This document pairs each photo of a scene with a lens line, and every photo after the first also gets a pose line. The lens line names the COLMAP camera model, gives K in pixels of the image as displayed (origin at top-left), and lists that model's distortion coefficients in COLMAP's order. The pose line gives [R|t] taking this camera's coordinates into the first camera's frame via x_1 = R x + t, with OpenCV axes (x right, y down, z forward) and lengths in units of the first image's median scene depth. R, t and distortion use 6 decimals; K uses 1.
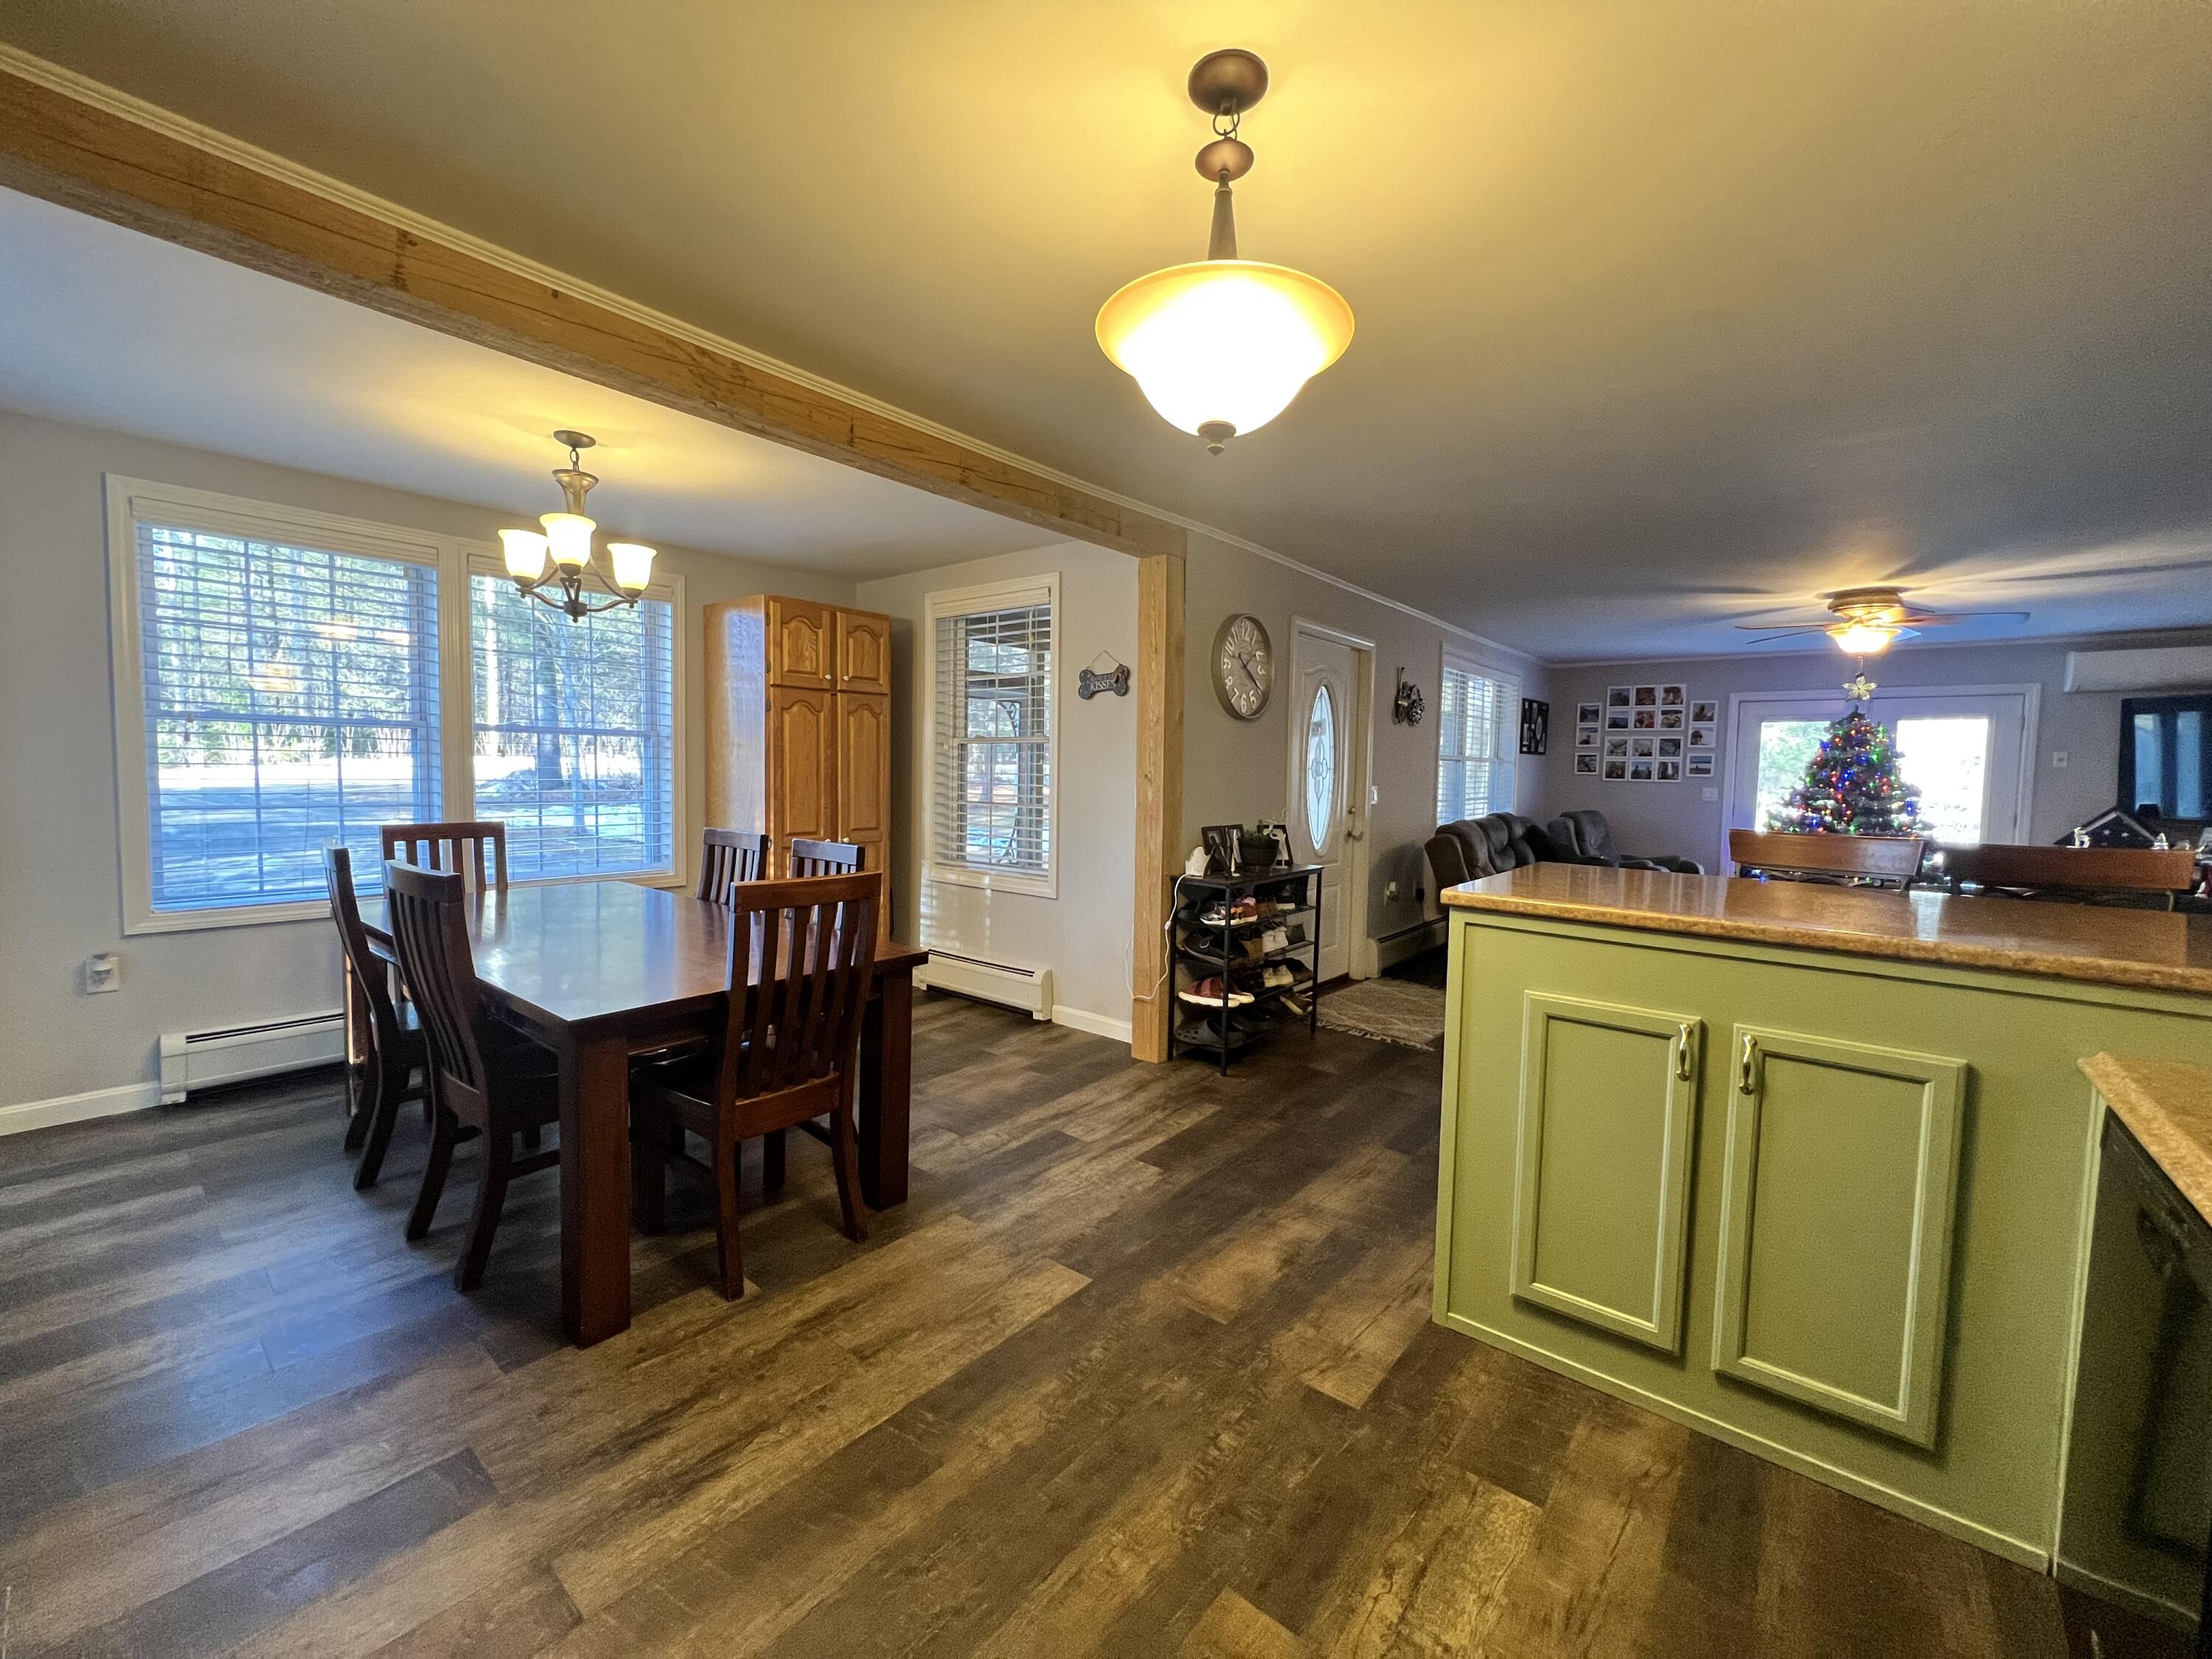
lens RADIAL K [[888.1, 0, 1102.3], [0, 888.1, 824.5], [0, 0, 1]] dist [-0.001589, -0.000360]
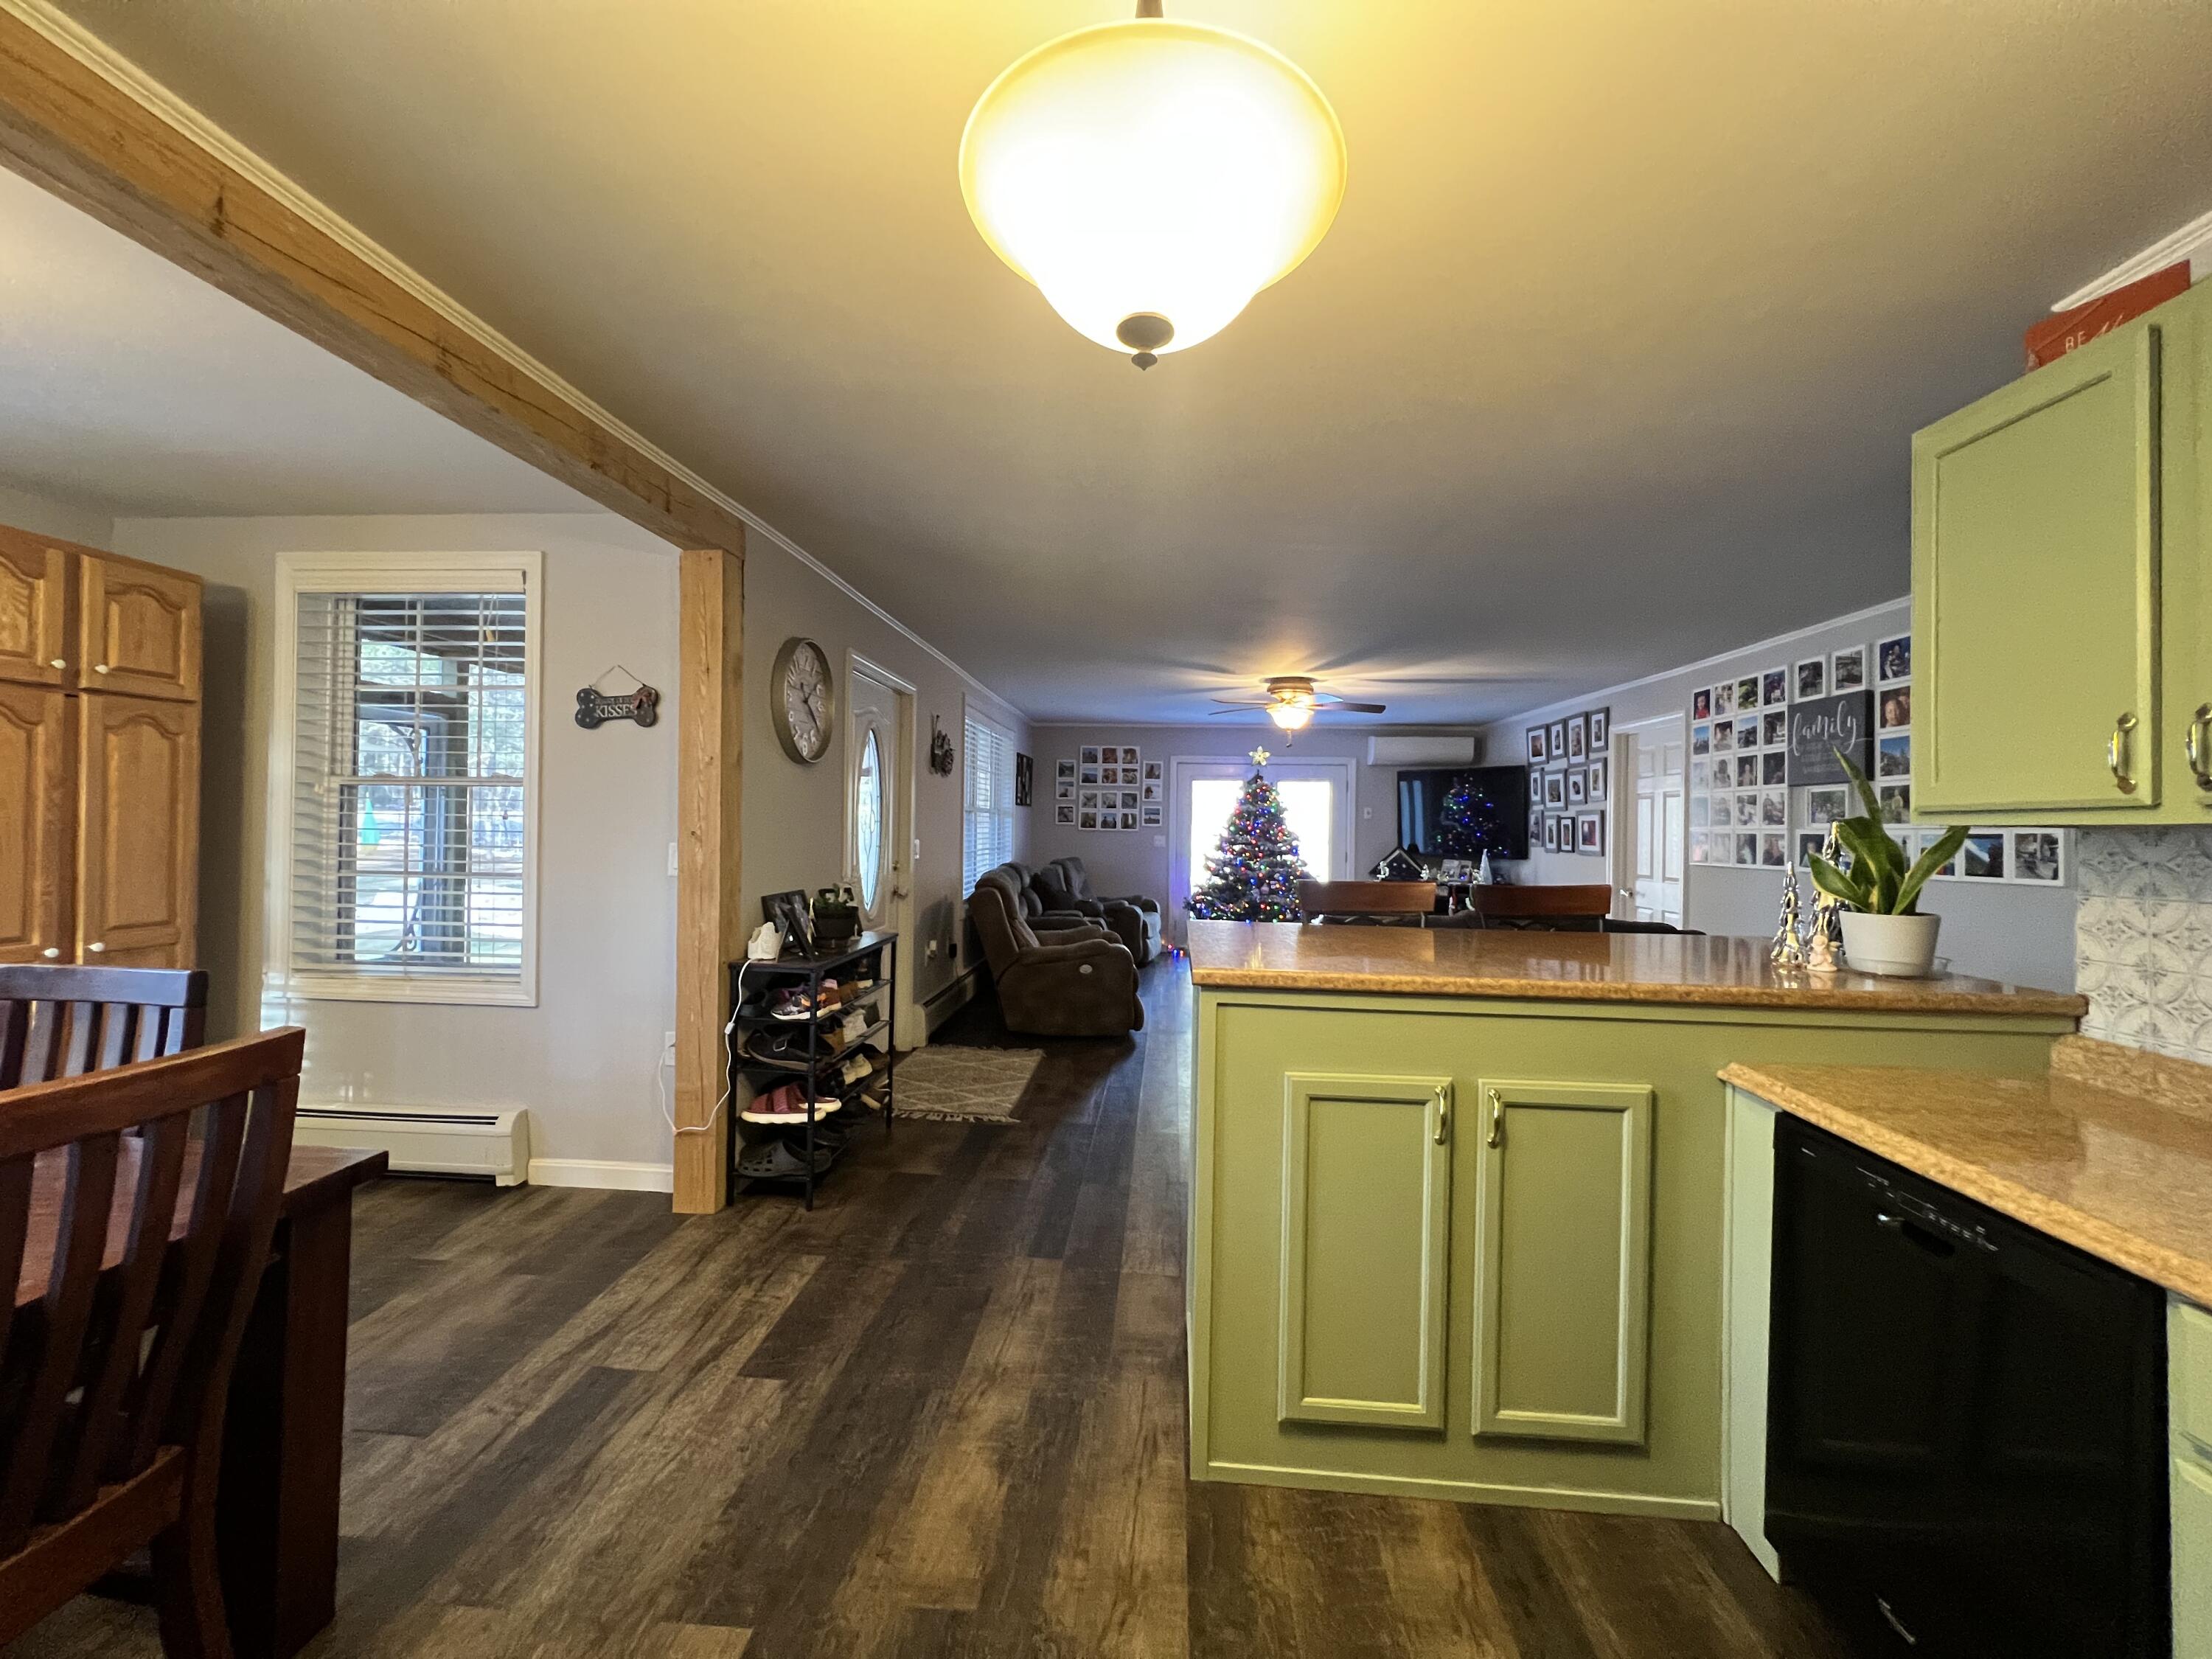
lens RADIAL K [[888.1, 0, 1106.1], [0, 888.1, 824.4], [0, 0, 1]] dist [-0.001589, -0.000360]
pose [[0.818349, -0.003587, 0.574711, -0.096565], [0.034676, 0.998467, -0.043144, -0.016849], [-0.573675, 0.055235, 0.817218, 0.172243]]
